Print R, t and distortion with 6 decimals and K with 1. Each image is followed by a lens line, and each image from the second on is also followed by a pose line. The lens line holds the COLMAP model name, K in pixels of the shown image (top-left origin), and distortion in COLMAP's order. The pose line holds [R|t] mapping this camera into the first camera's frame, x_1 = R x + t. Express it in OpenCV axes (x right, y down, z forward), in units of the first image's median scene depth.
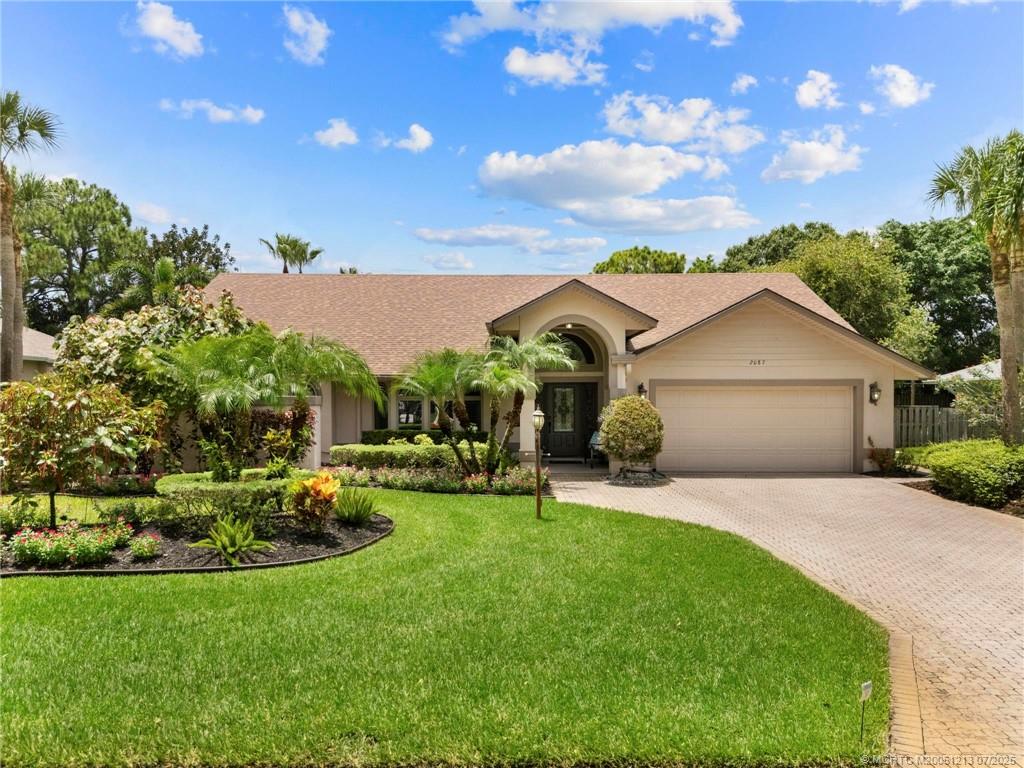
lens RADIAL K [[765.8, 0, 512.0], [0, 765.8, 384.0], [0, 0, 1]] dist [0.093549, -0.064708]
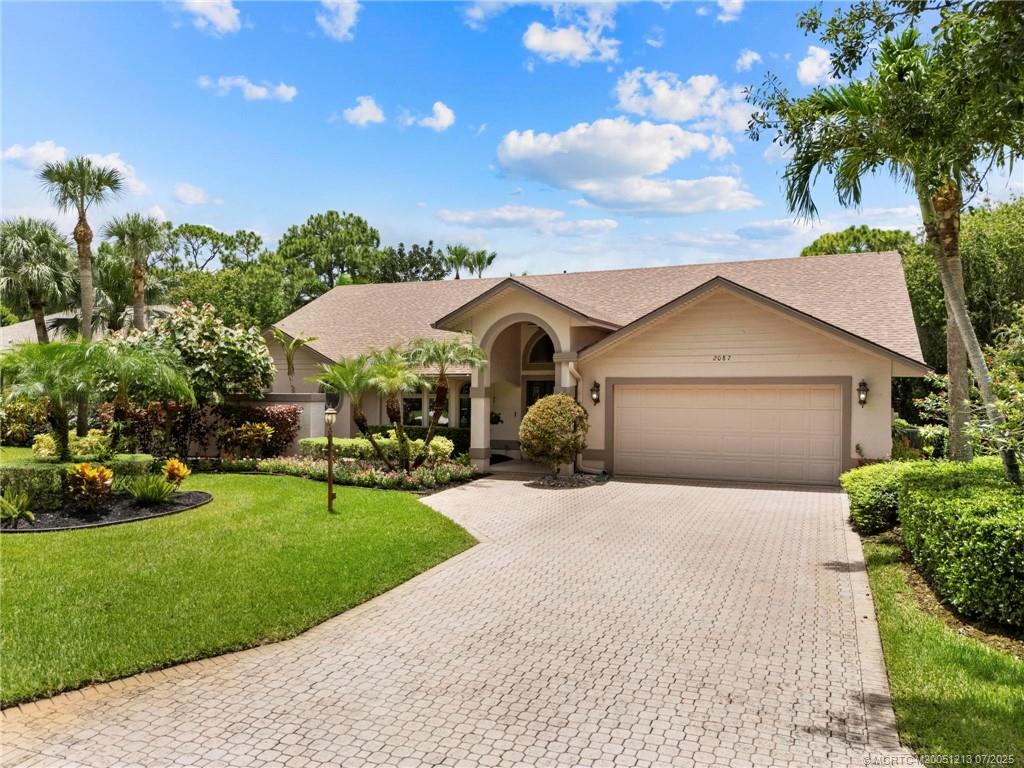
lens RADIAL K [[759.7, 0, 508.3], [0, 759.7, 378.1], [0, 0, 1]] dist [0.070805, -0.069807]
pose [[0.919456, -0.003127, -0.393180, 0.383132], [0.001741, 0.999991, -0.003880, -0.001497], [0.393188, 0.002883, 0.919453, 0.076115]]
